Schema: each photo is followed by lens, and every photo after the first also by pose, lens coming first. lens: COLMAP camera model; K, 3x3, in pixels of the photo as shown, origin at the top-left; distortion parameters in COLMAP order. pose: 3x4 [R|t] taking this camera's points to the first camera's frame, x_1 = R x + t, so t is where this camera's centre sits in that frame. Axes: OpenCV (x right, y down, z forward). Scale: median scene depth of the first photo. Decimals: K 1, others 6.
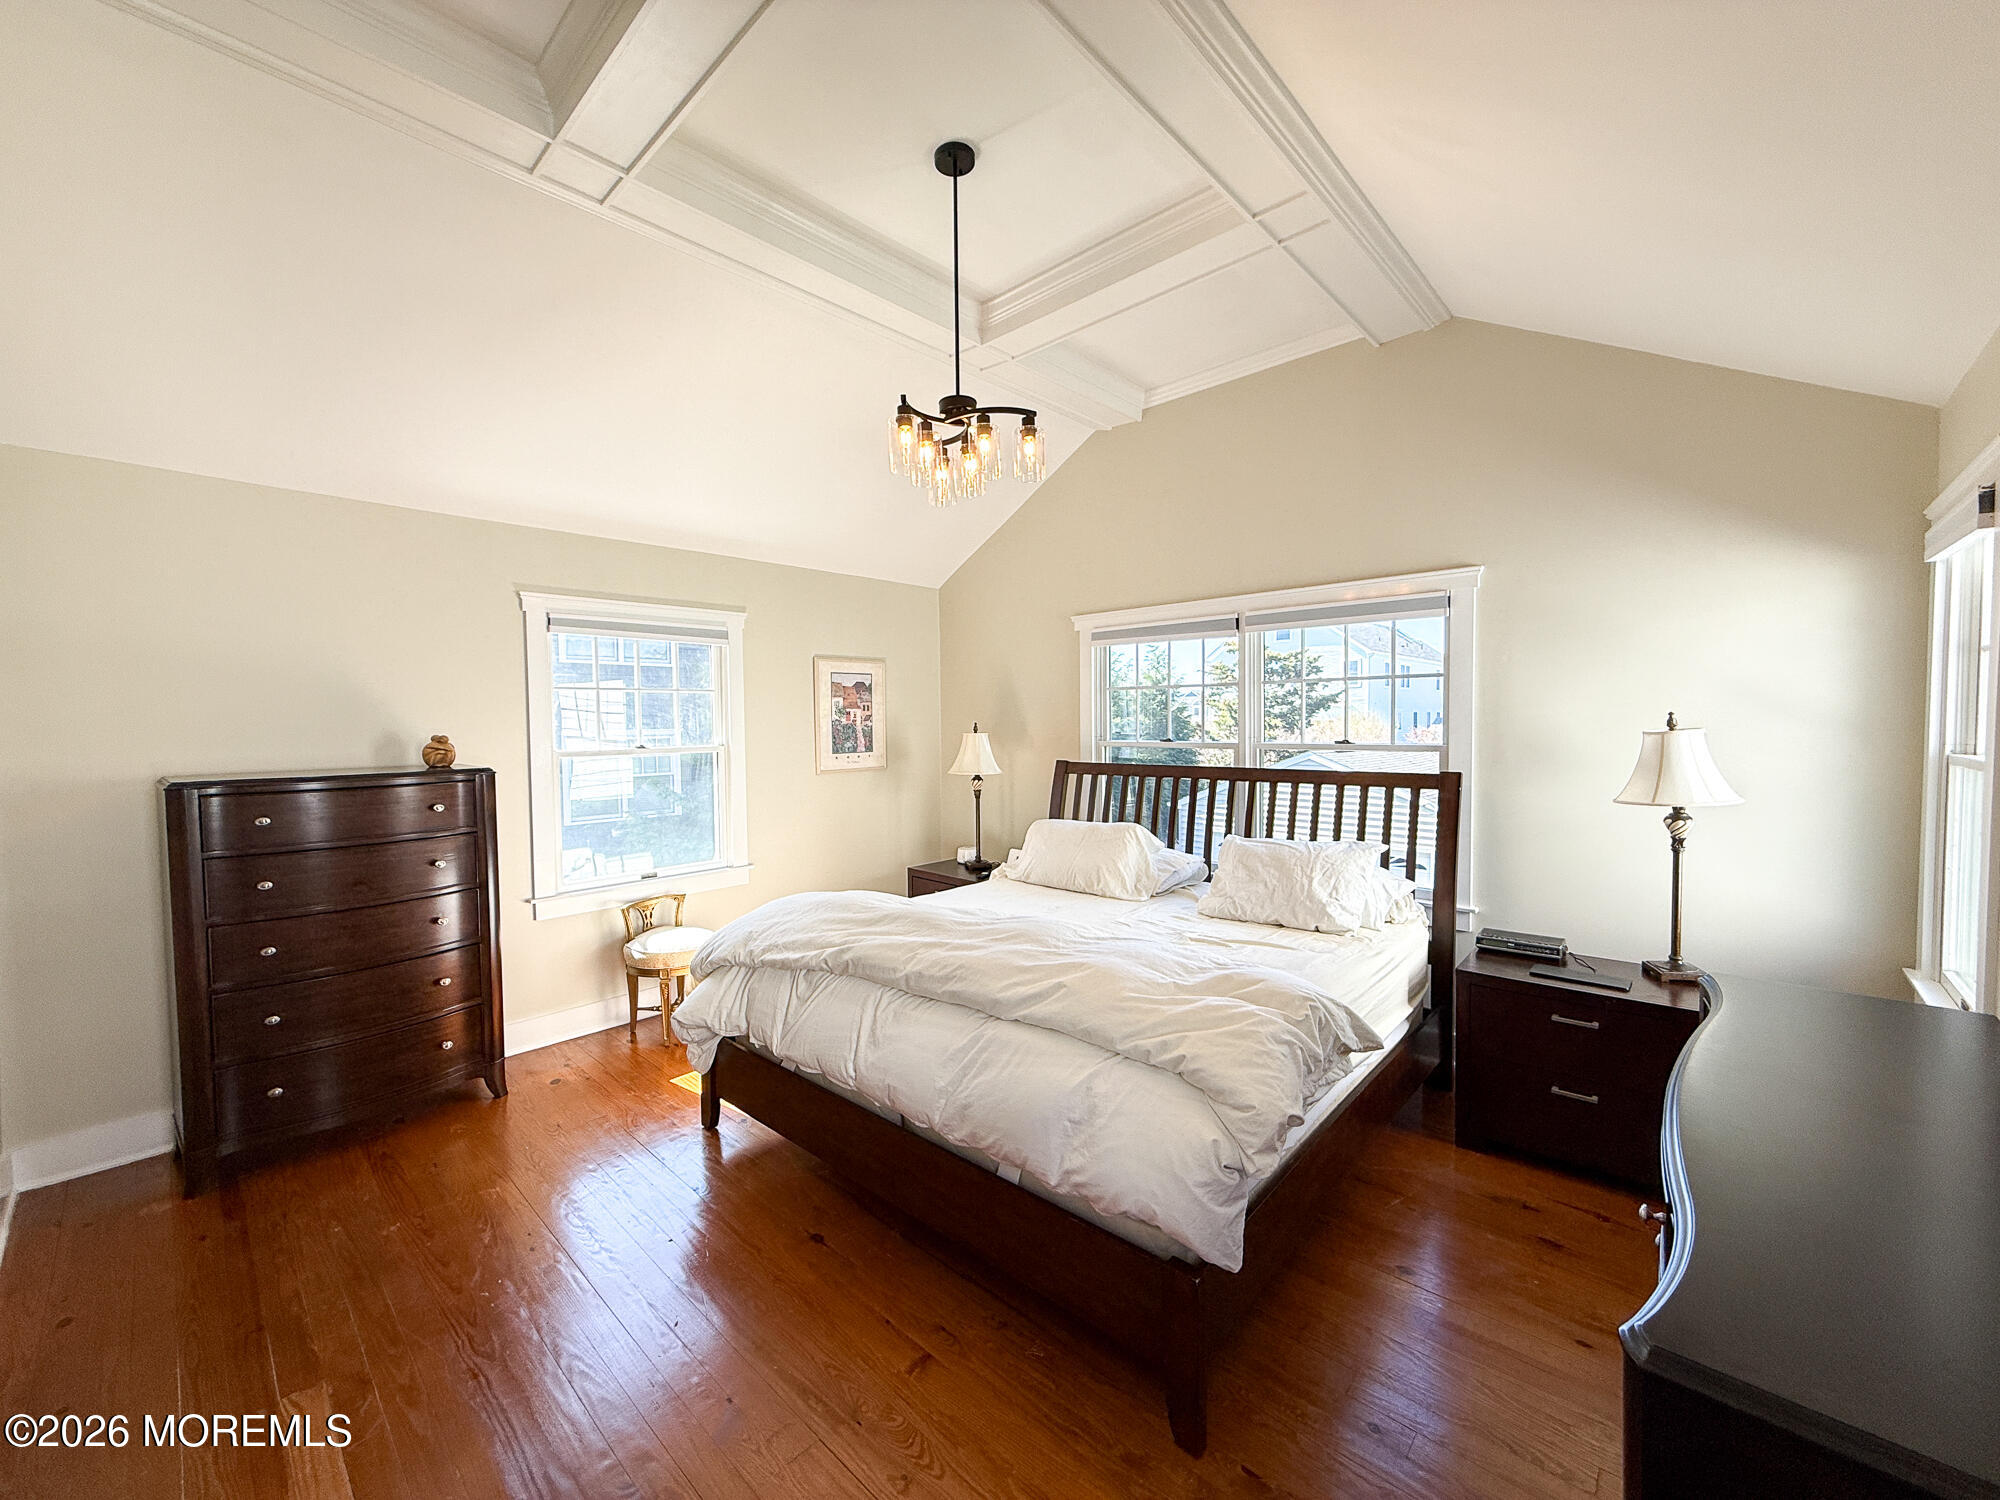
lens RADIAL K [[791.6, 0, 993.0], [0, 791.6, 747.6], [0, 0, 1]] dist [-0.001496, -0.000125]
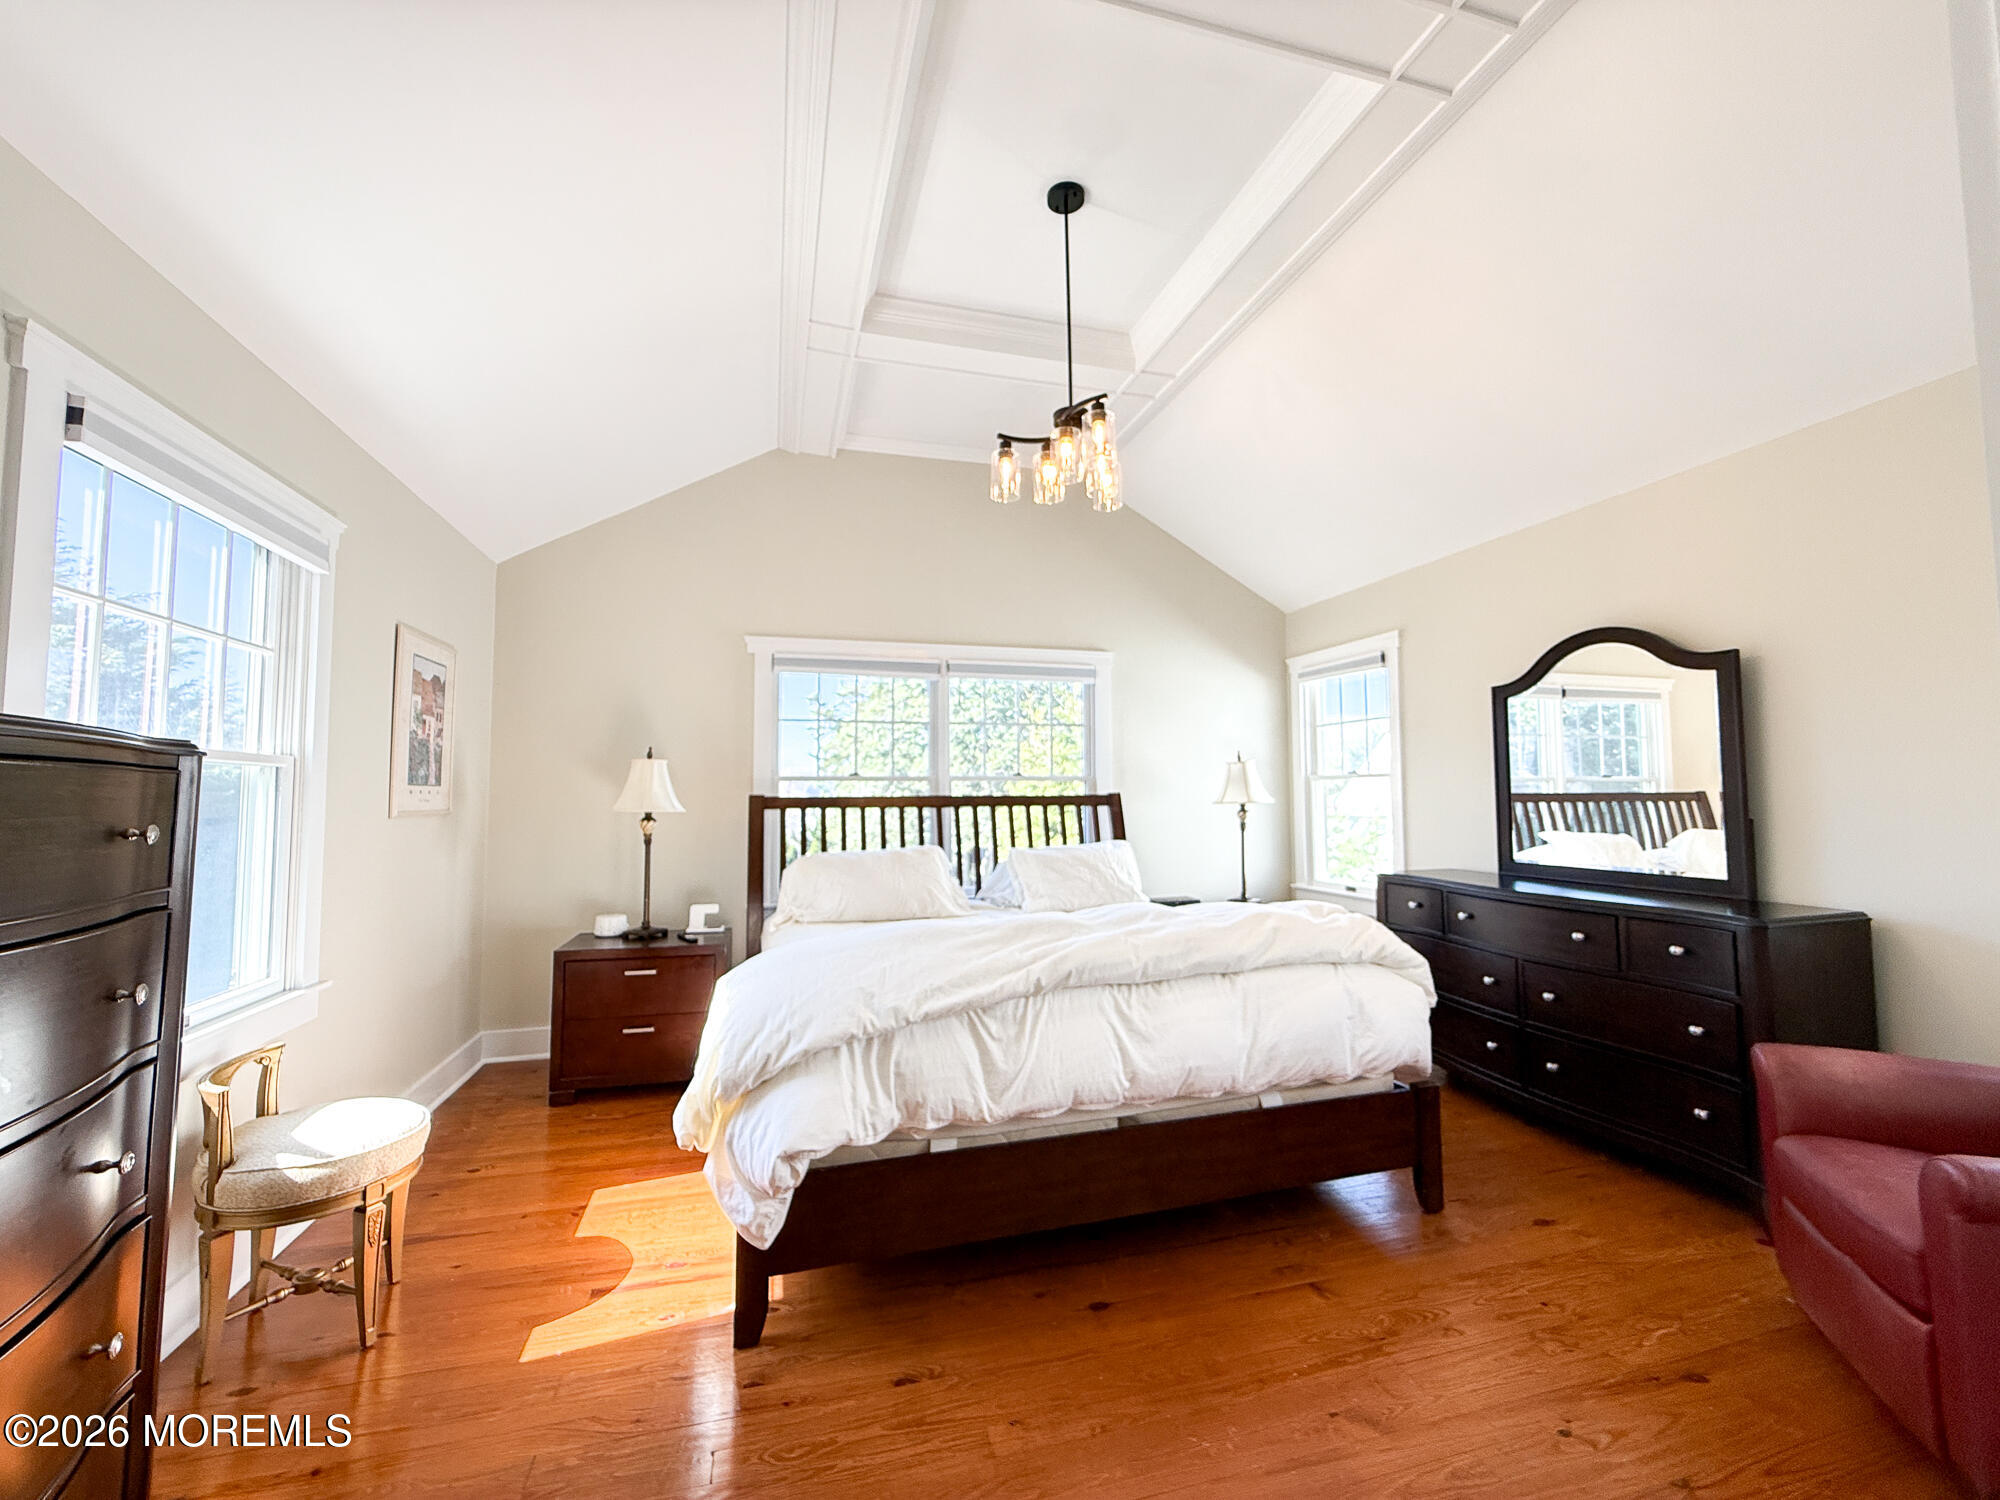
lens RADIAL K [[798.9, 0, 995.5], [0, 798.9, 746.8], [0, 0, 1]] dist [0.002694, 0.000153]
pose [[0.515668, 0.063331, 0.854445, -0.660346], [0.029847, 0.995331, -0.091787, 0.064560], [-0.856269, 0.072834, 0.511370, 0.388664]]
